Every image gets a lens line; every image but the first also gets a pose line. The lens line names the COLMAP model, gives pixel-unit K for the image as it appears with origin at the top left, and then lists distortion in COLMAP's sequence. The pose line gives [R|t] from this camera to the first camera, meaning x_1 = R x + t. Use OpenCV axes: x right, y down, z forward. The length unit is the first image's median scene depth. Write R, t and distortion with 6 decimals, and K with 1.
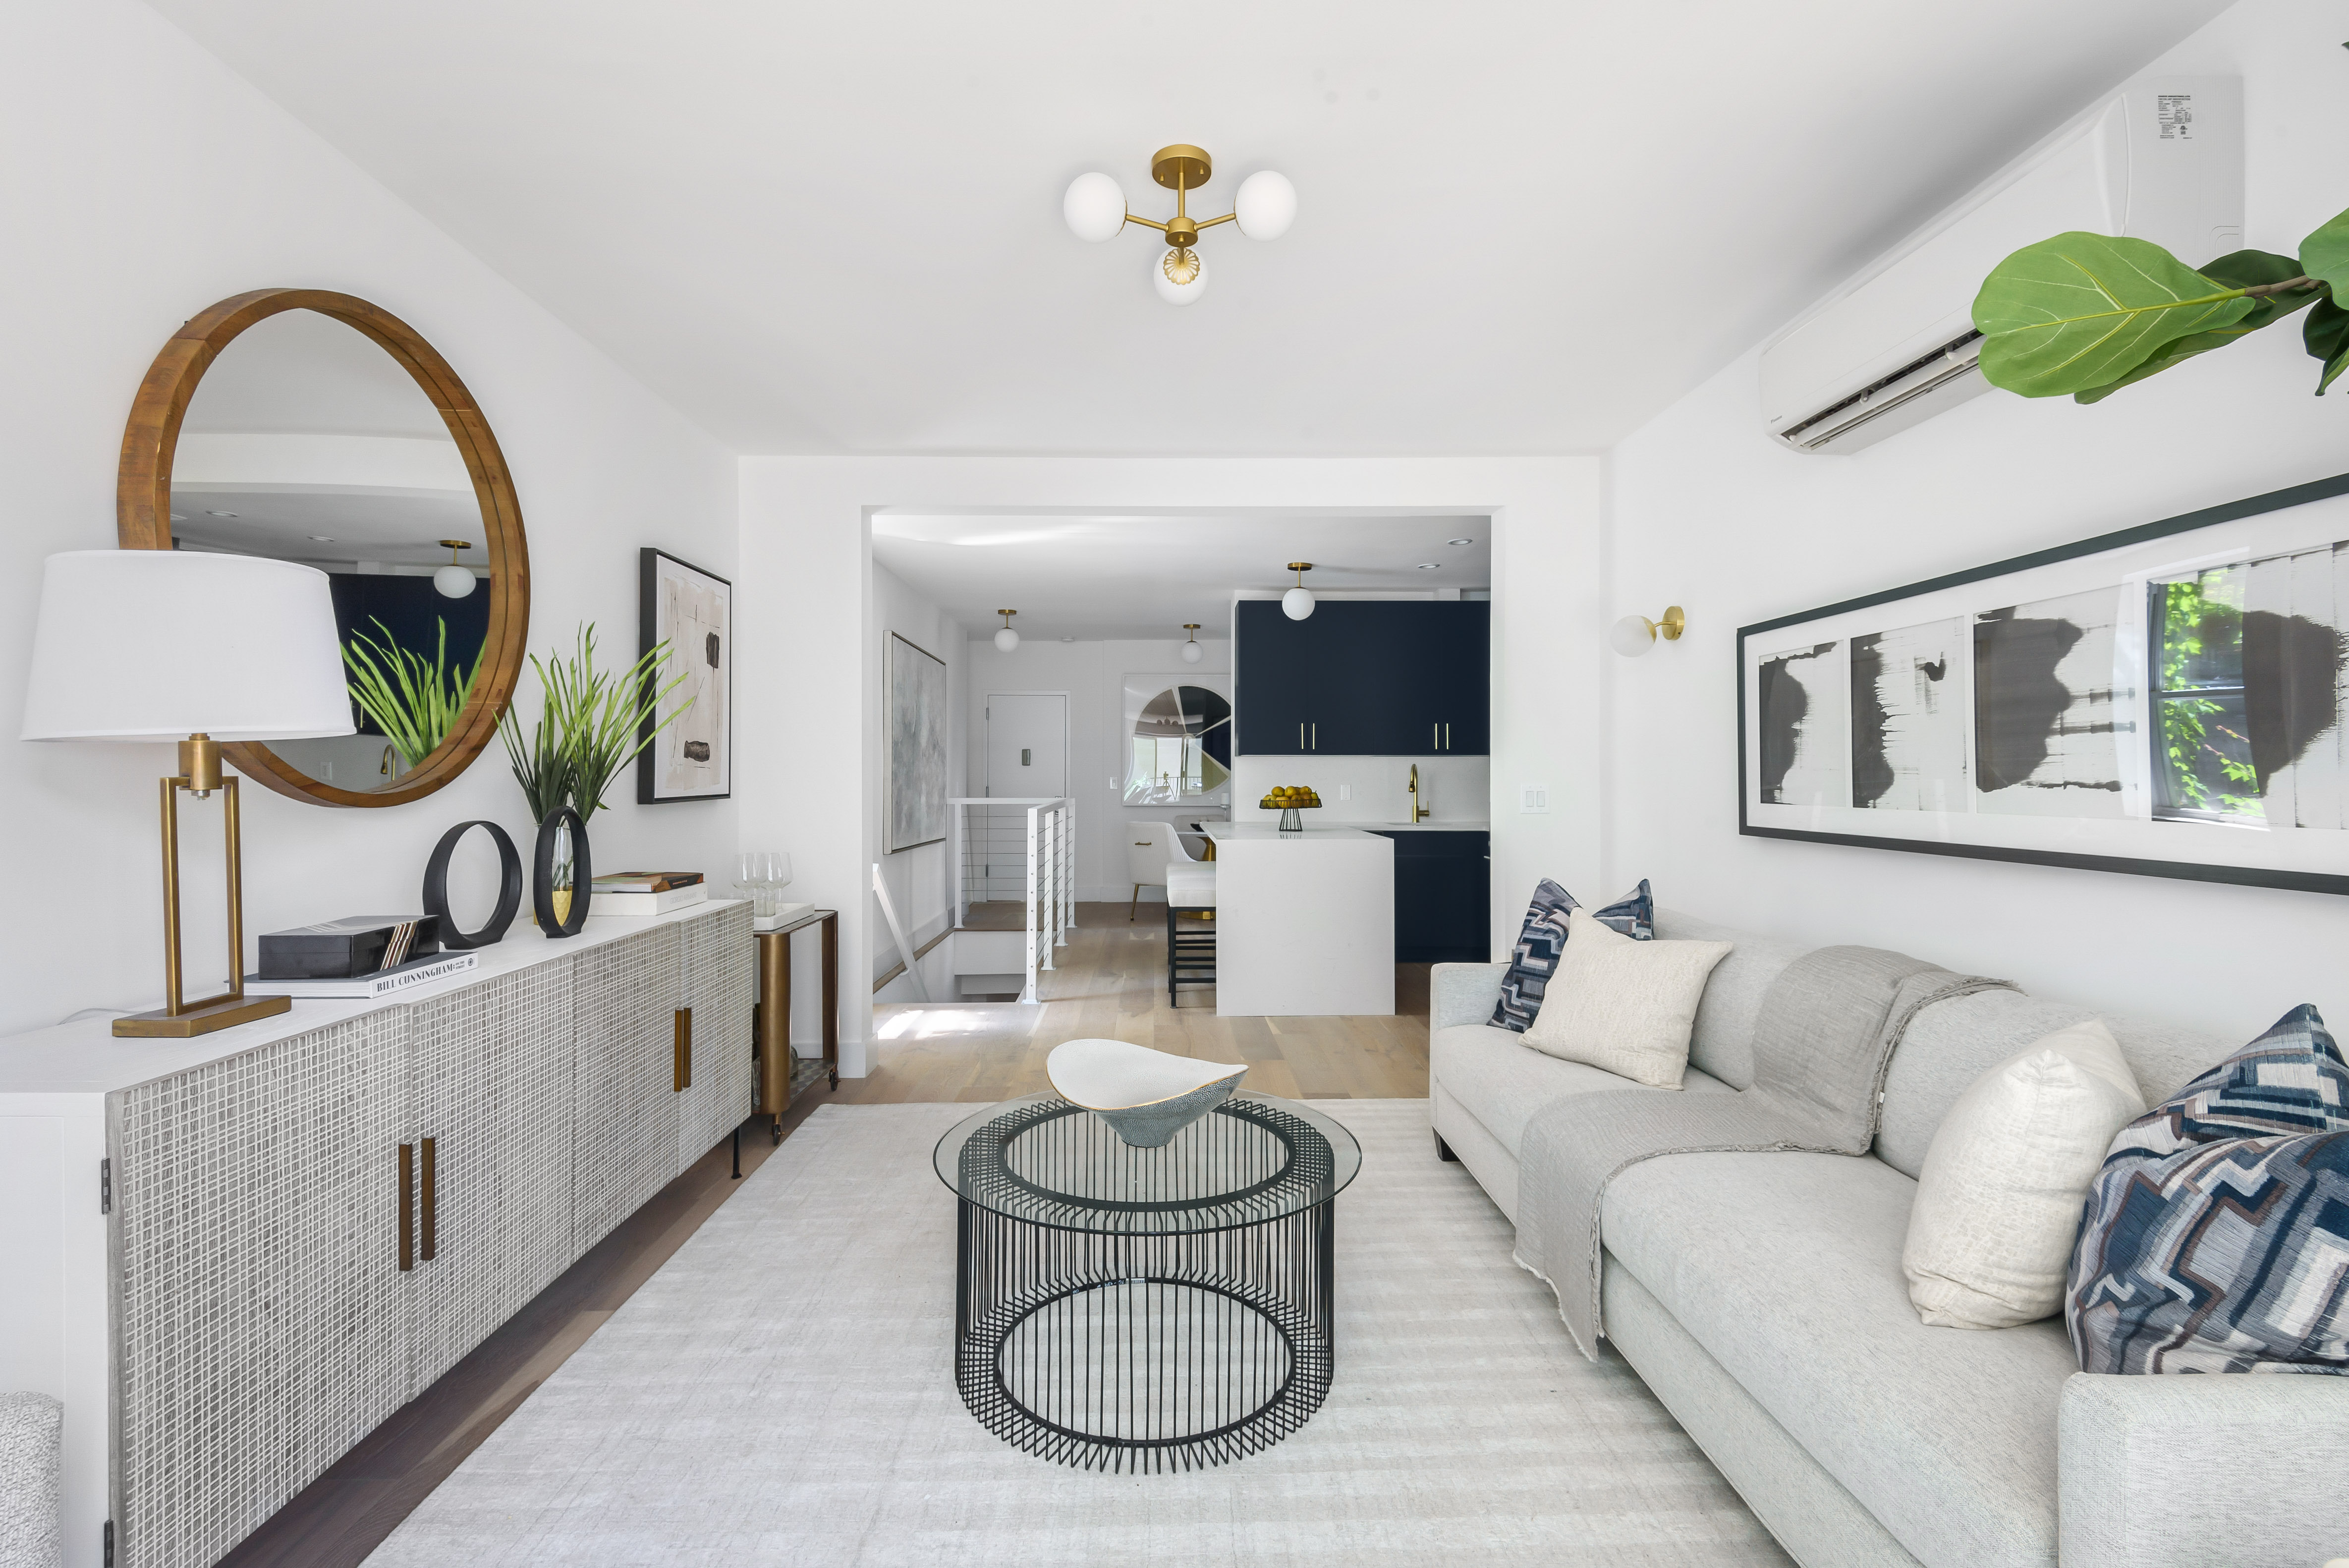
lens RADIAL K [[1064.6, 0, 1174.5], [0, 1064.6, 784.0], [0, 0, 1]] dist [0.001763, -0.000071]
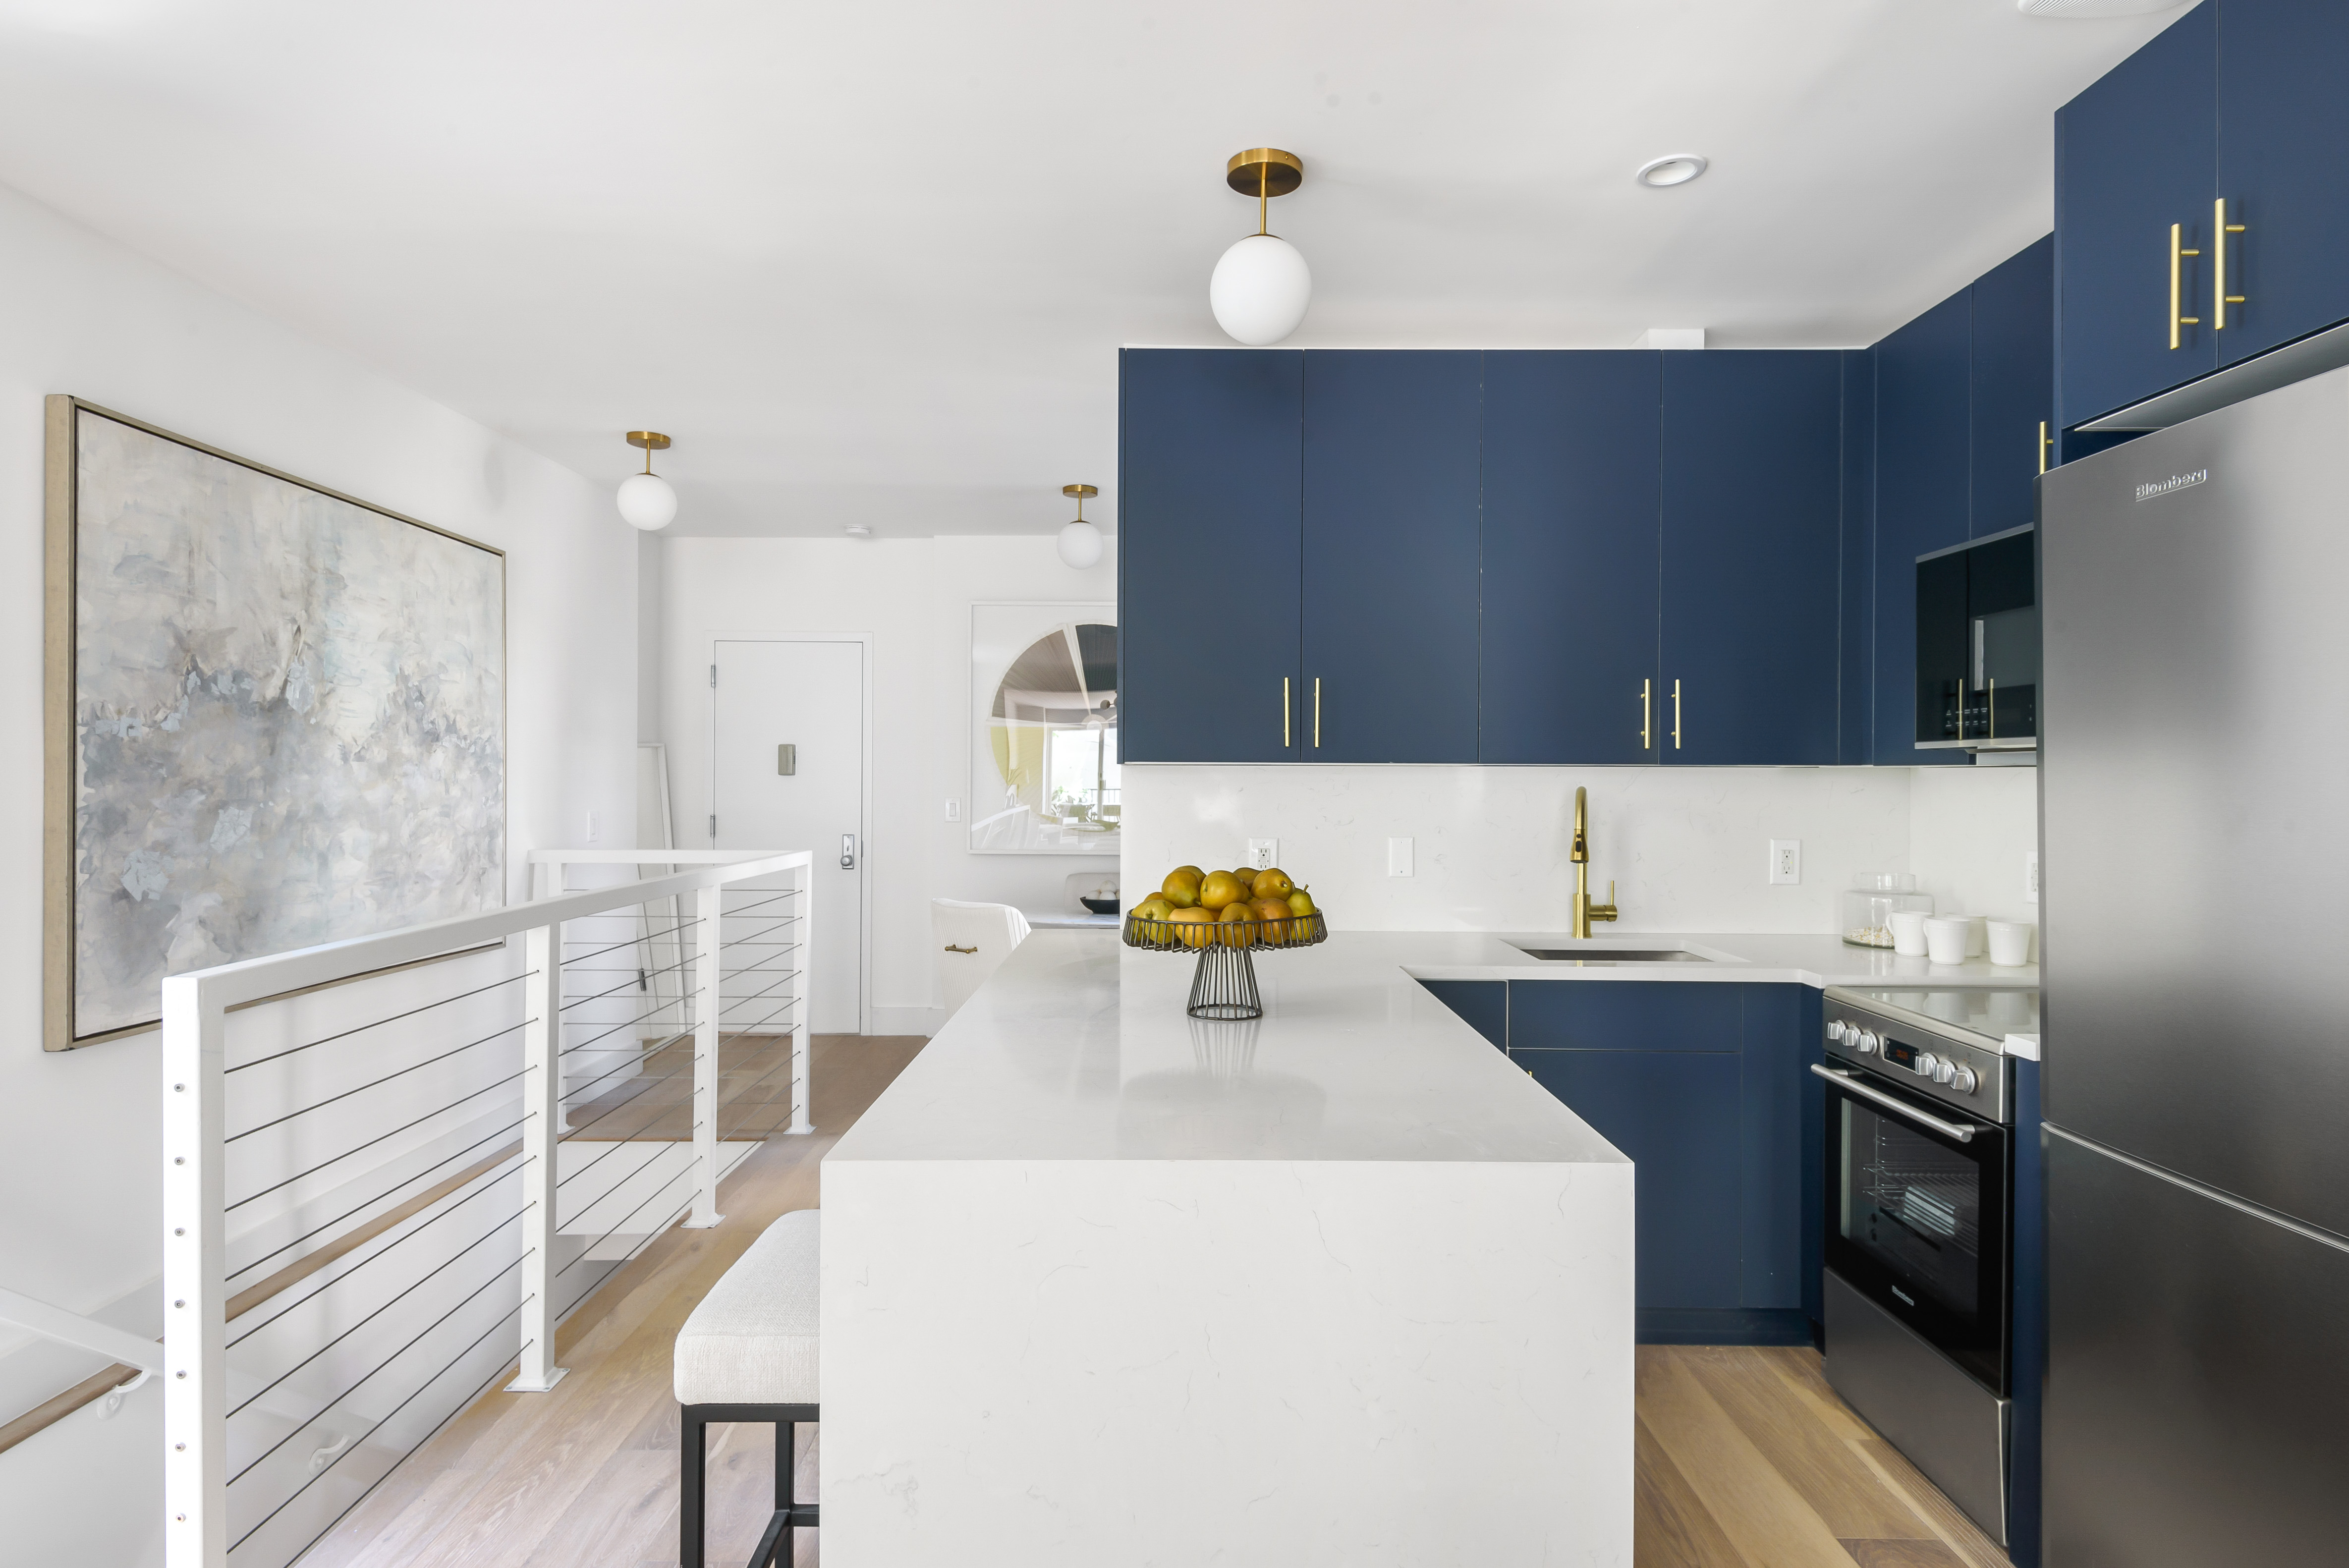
lens RADIAL K [[1257.8, 0, 1169.0], [0, 1257.8, 760.2], [0, 0, 1]] dist [-0.000128, -0.000511]
pose [[0.999895, 0.003966, -0.013932, 0.083173], [-0.004257, 0.999772, -0.020922, -0.018212], [0.013846, 0.020979, 0.999684, 0.545169]]
